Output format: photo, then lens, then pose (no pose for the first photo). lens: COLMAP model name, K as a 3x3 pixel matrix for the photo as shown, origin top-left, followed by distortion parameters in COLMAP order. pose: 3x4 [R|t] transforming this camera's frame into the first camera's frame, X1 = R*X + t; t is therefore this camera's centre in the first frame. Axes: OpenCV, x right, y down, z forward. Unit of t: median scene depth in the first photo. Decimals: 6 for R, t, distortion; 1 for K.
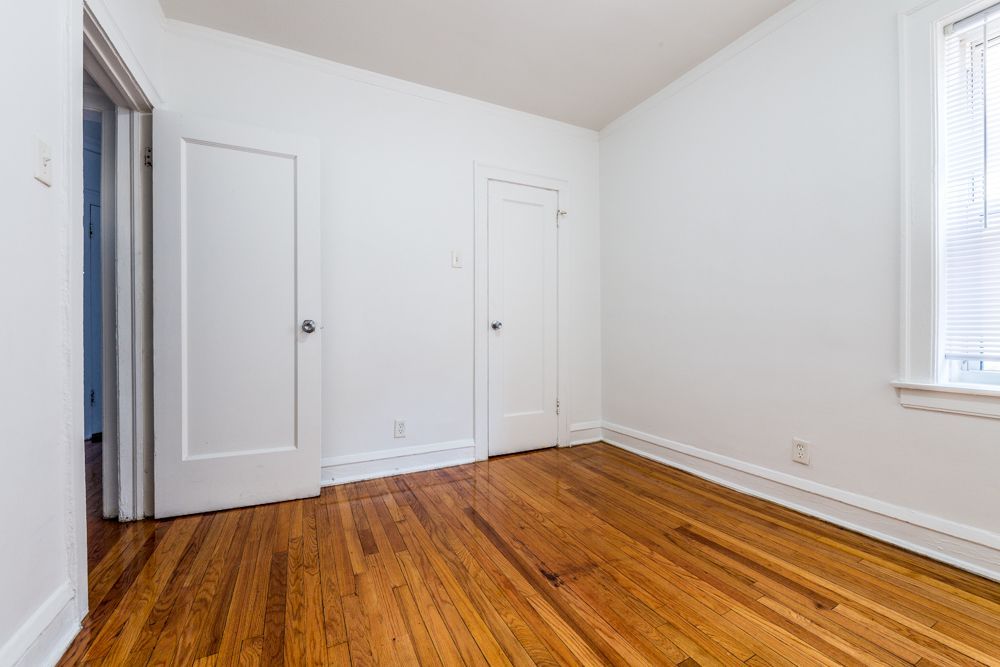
lens RADIAL K [[400.3, 0, 484.1], [0, 400.3, 335.7], [0, 0, 1]] dist [-0.000996, -0.002662]
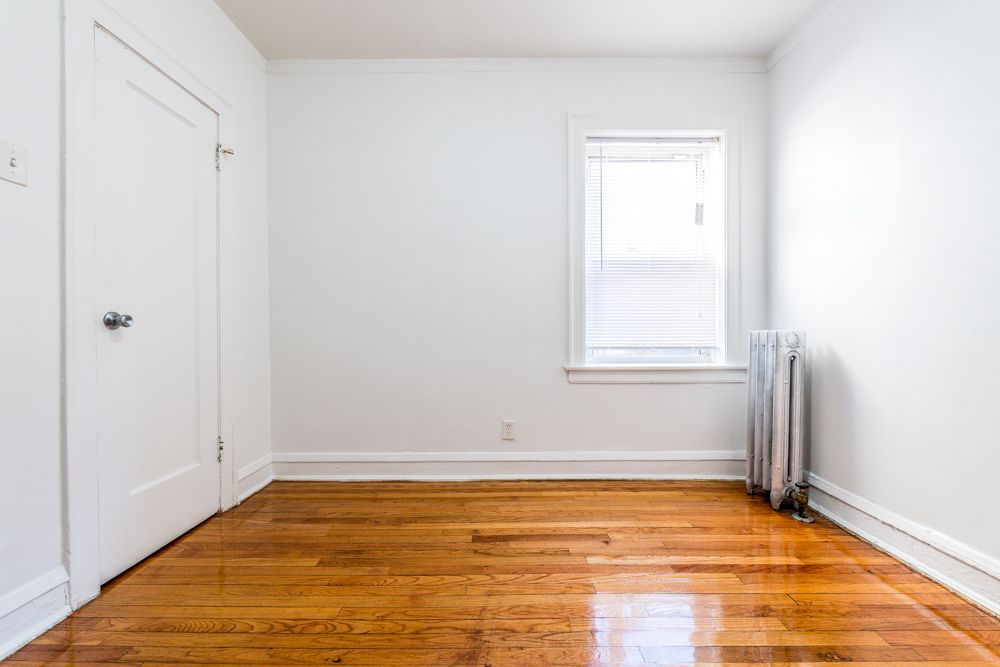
lens RADIAL K [[400.3, 0, 500.1], [0, 400.3, 334.9], [0, 0, 1]] dist [-0.000996, -0.002662]
pose [[0.423285, -0.006989, 0.905970, -0.316969], [0.011733, 0.999929, 0.002232, -0.004448], [-0.905921, 0.009685, 0.423337, 0.490986]]
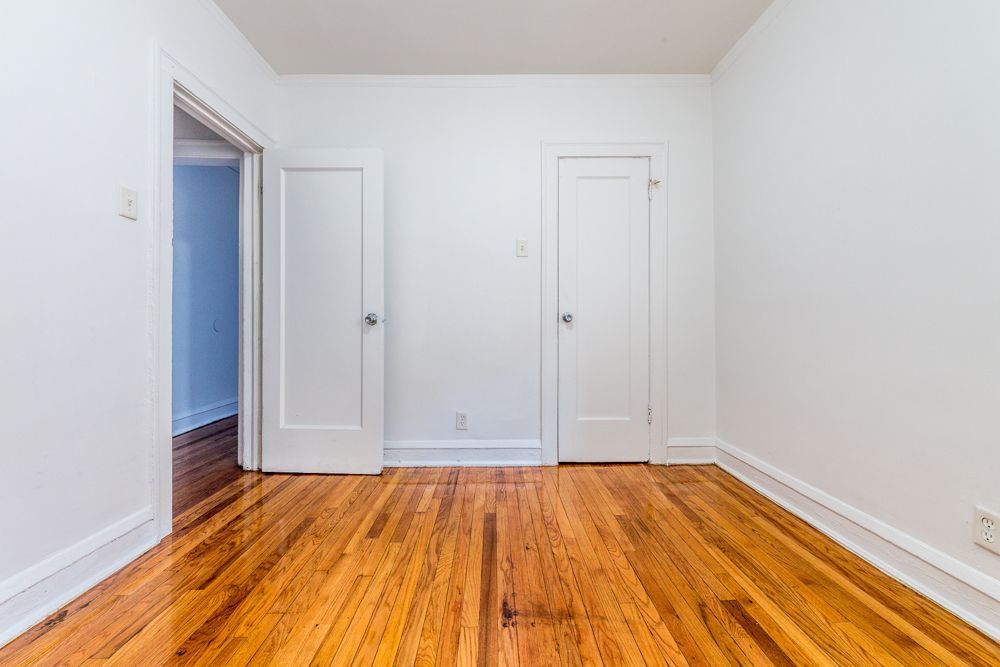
lens RADIAL K [[400.3, 0, 491.3], [0, 400.3, 325.2], [0, 0, 1]] dist [-0.000996, -0.002662]
pose [[0.903925, 0.002958, -0.427681, 0.372474], [-0.006517, 0.999955, -0.006858, -0.001950], [0.427642, 0.008987, 0.903904, 0.158258]]
